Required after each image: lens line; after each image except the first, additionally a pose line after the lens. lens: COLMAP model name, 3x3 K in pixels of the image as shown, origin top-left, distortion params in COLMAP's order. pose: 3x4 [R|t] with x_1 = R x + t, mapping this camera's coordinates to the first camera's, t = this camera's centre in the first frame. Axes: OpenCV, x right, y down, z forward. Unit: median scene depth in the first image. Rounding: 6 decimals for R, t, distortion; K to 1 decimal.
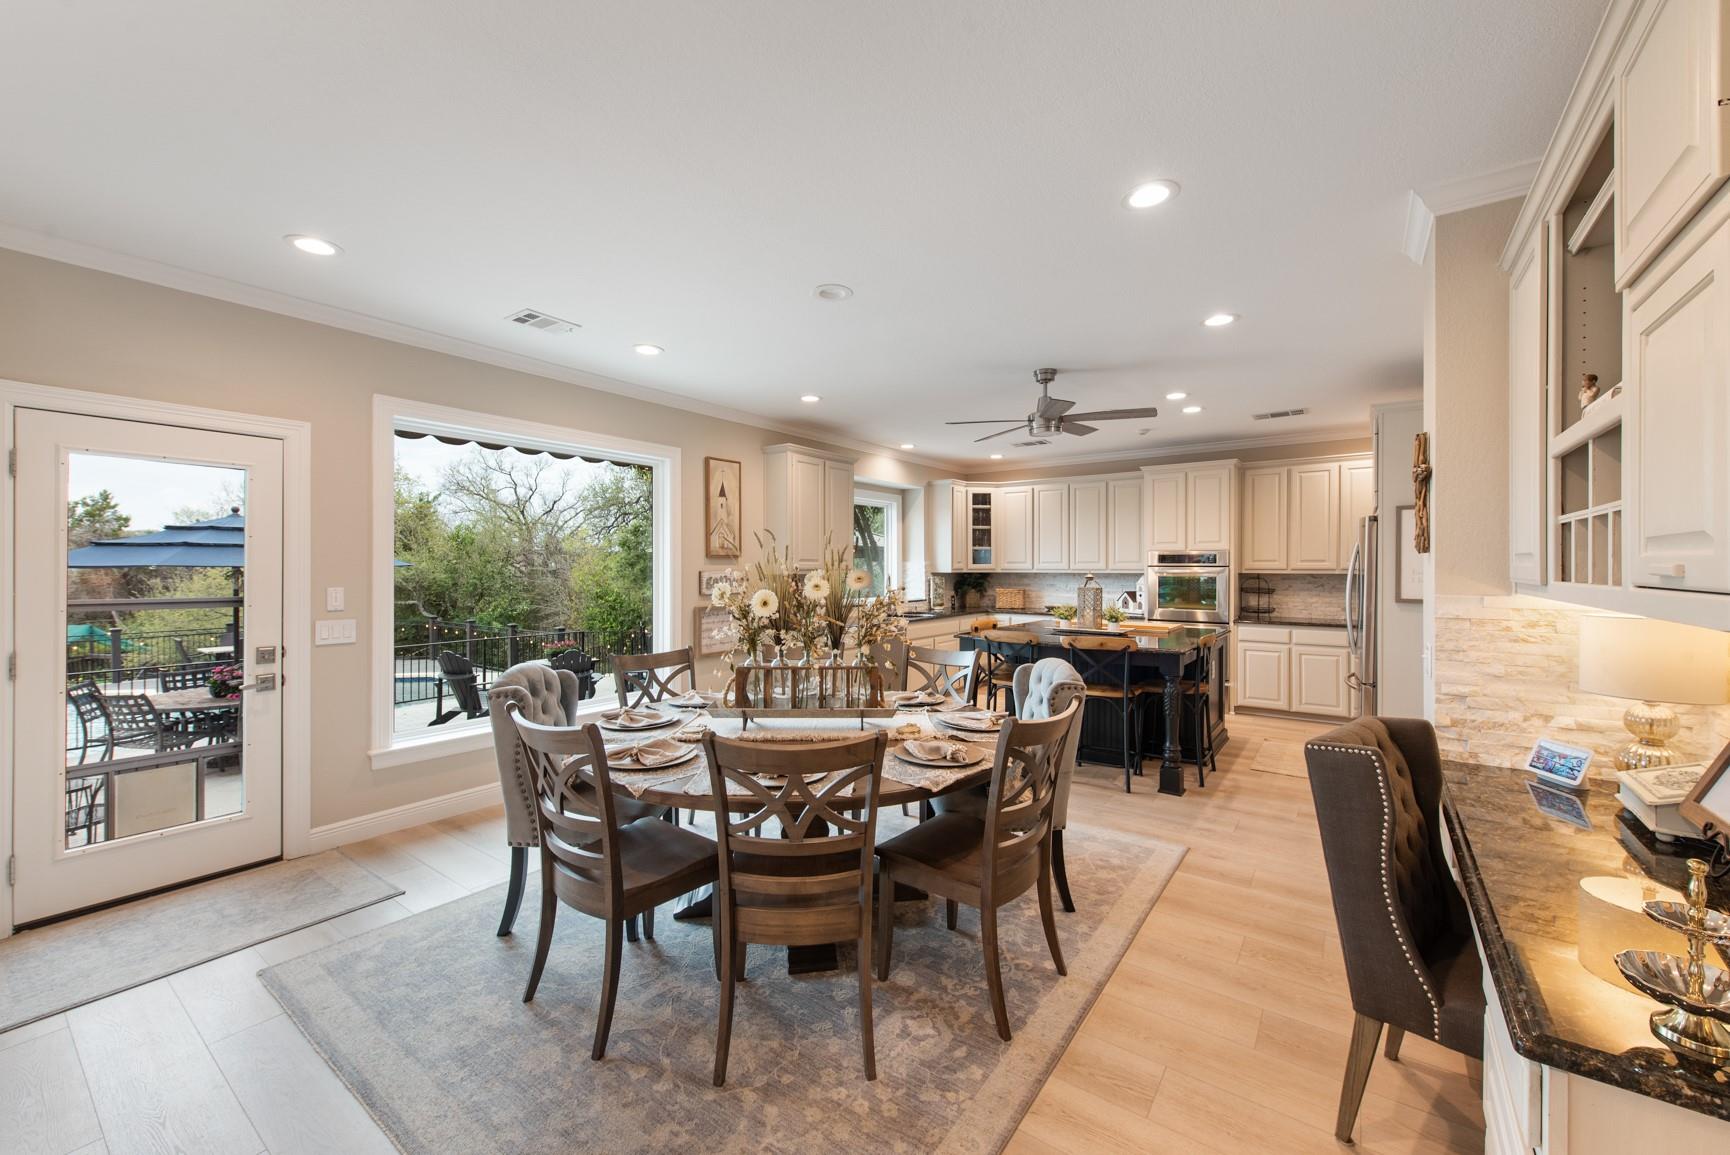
lens RADIAL K [[680.9, 0, 863.6], [0, 680.9, 571.1], [0, 0, 1]] dist [0.008435, -0.001078]
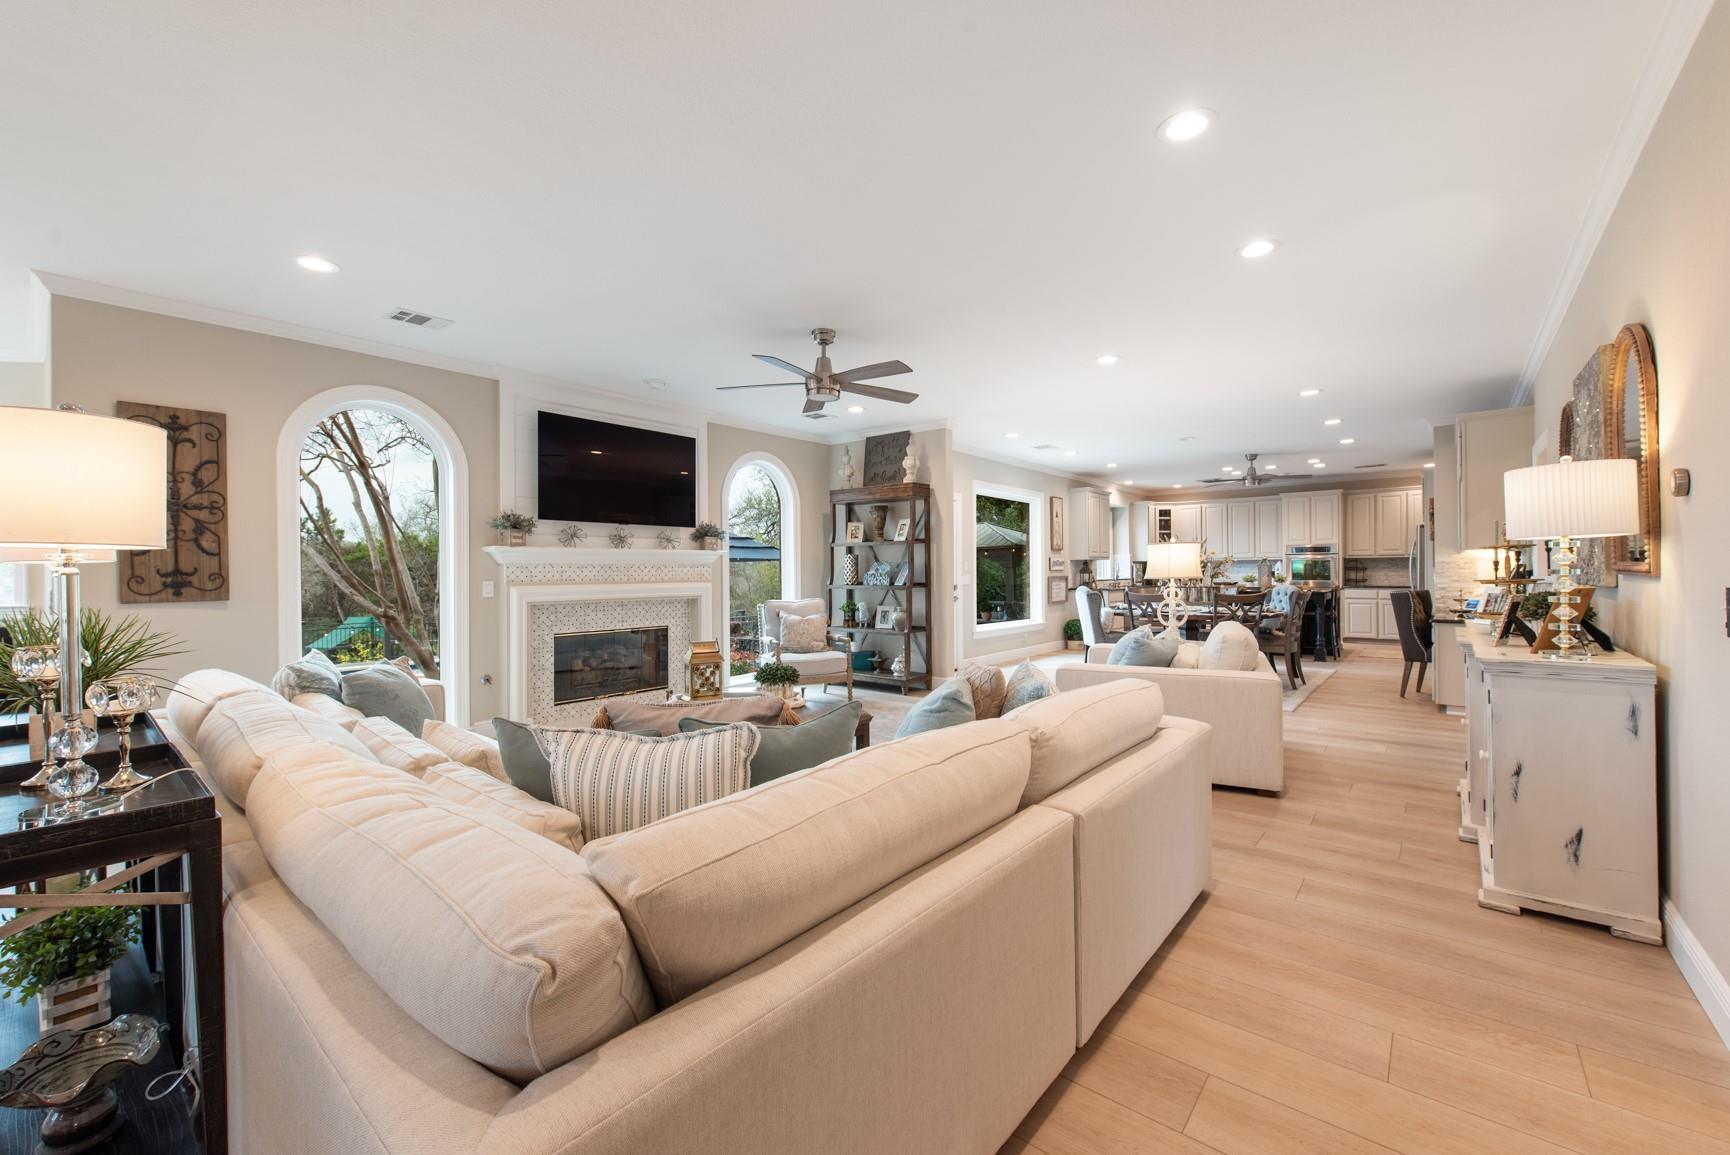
lens RADIAL K [[702.9, 0, 851.6], [0, 702.9, 573.5], [0, 0, 1]] dist [-0.003011, -0.001195]
pose [[0.997389, -0.007175, -0.071864, -0.509809], [0.006925, 0.999969, -0.003726, 0.038127], [0.071888, 0.003219, 0.997407, -0.767371]]
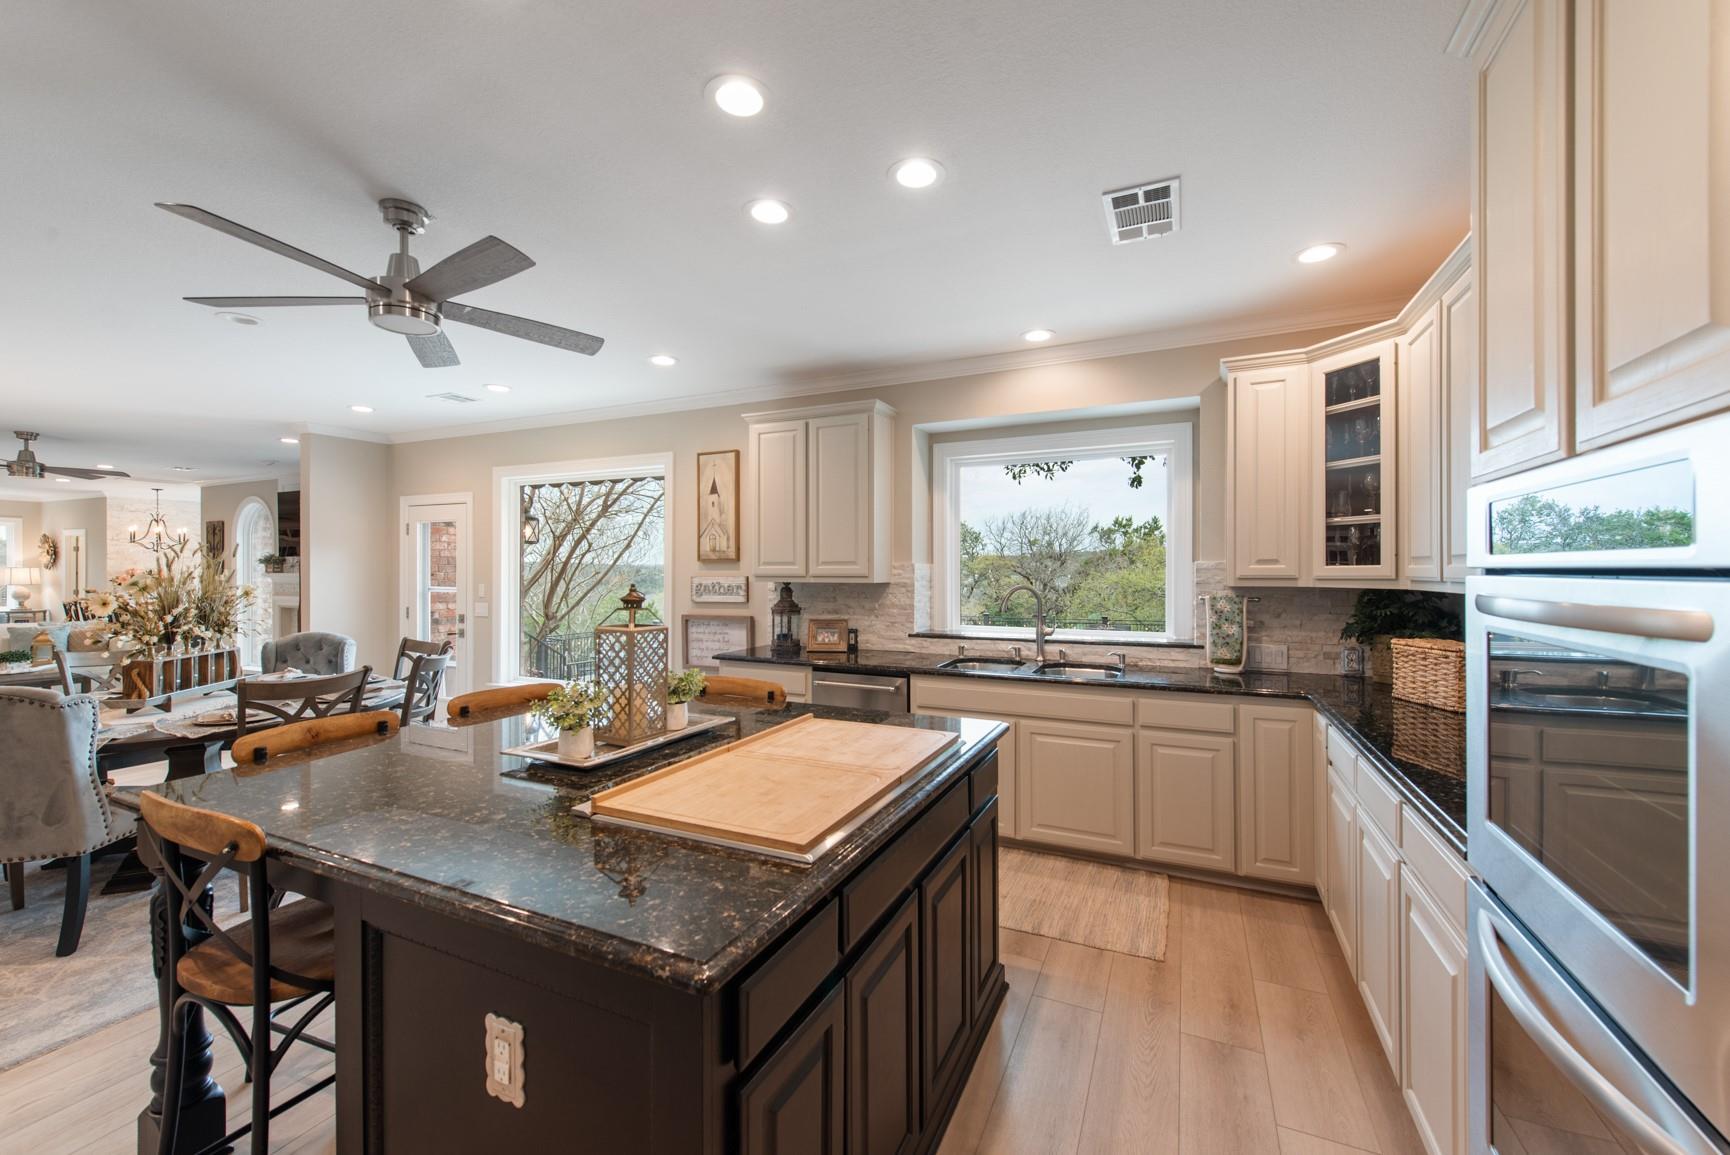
lens RADIAL K [[680.9, 0, 875.5], [0, 680.9, 576.8], [0, 0, 1]] dist [0.008435, -0.001078]
pose [[0.202070, 0.007734, -0.979341, 0.579511], [-0.006423, 0.999958, 0.006572, -0.005990], [0.979350, 0.004963, 0.202111, 0.834371]]
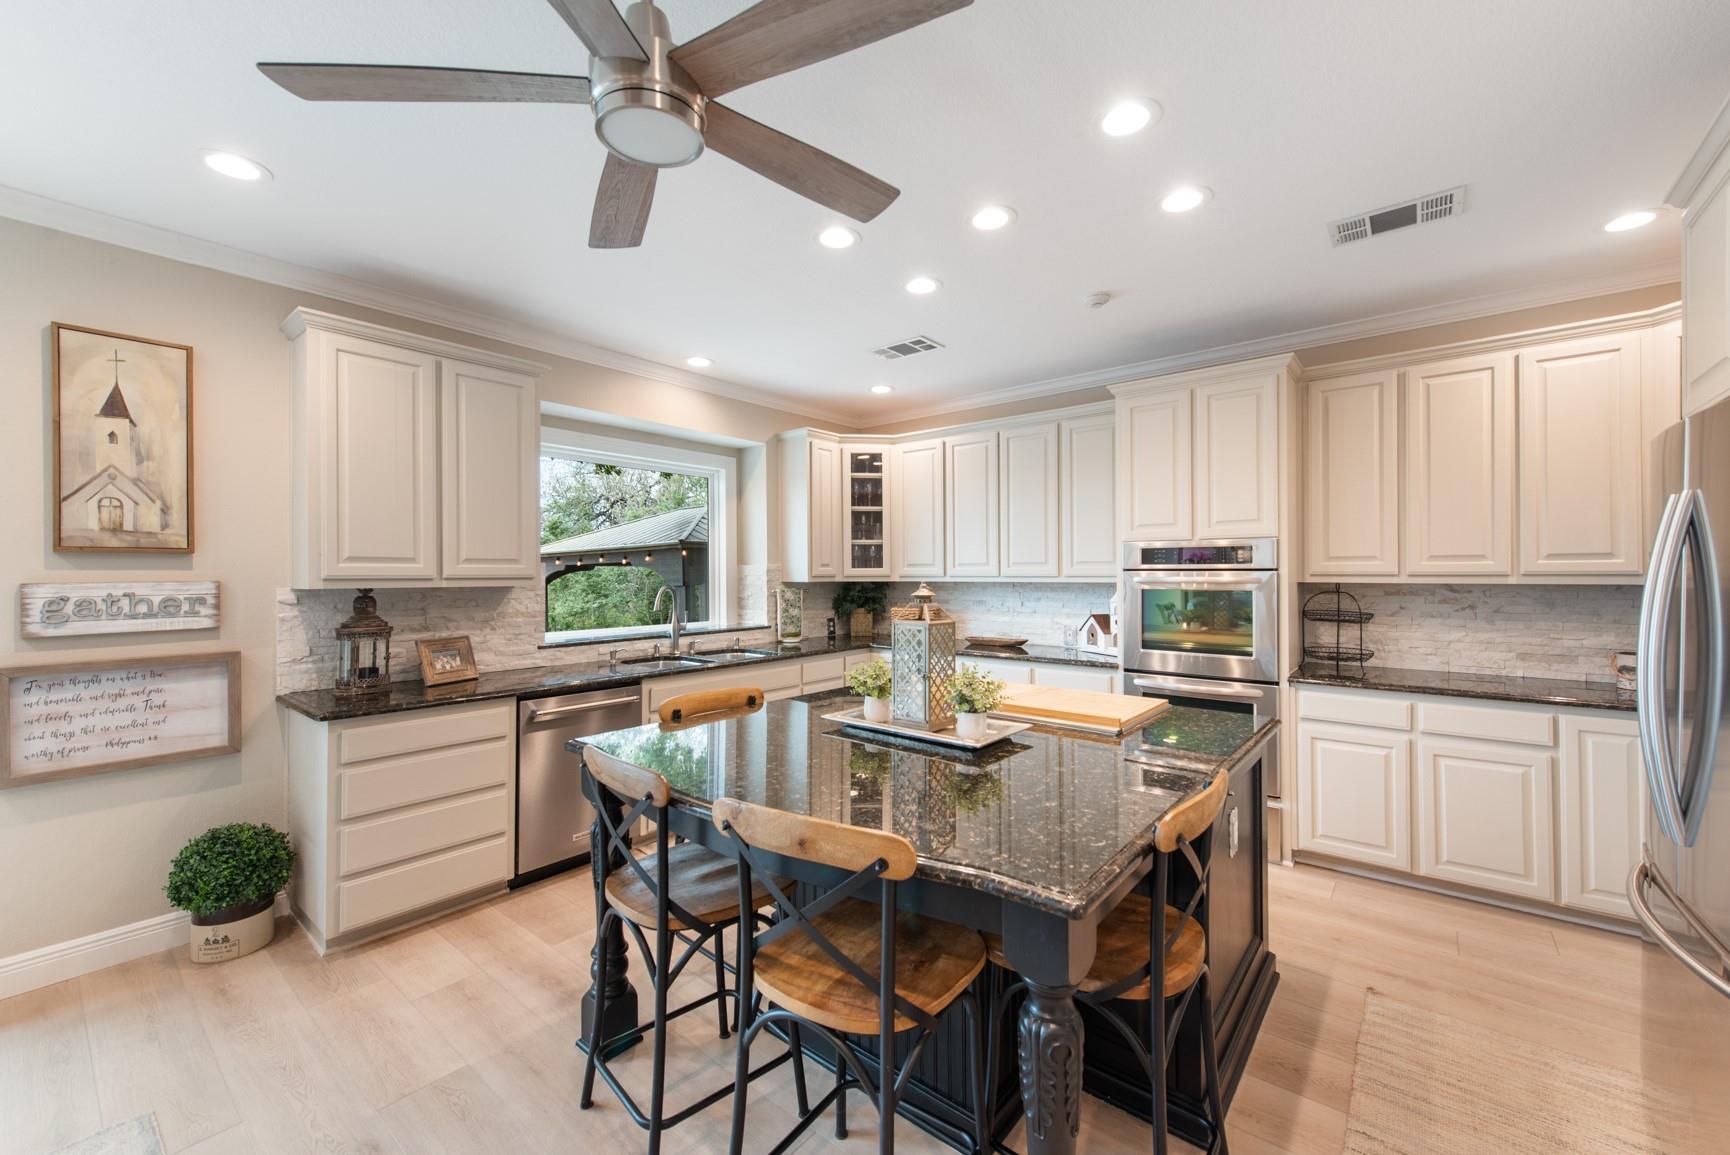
lens RADIAL K [[680.9, 0, 867.9], [0, 680.9, 572.8], [0, 0, 1]] dist [0.008435, -0.001078]
pose [[0.998424, -0.003226, -0.056021, 0.254944], [0.002798, 0.999966, -0.007725, -0.001471], [0.056044, 0.007556, 0.998400, 0.467840]]
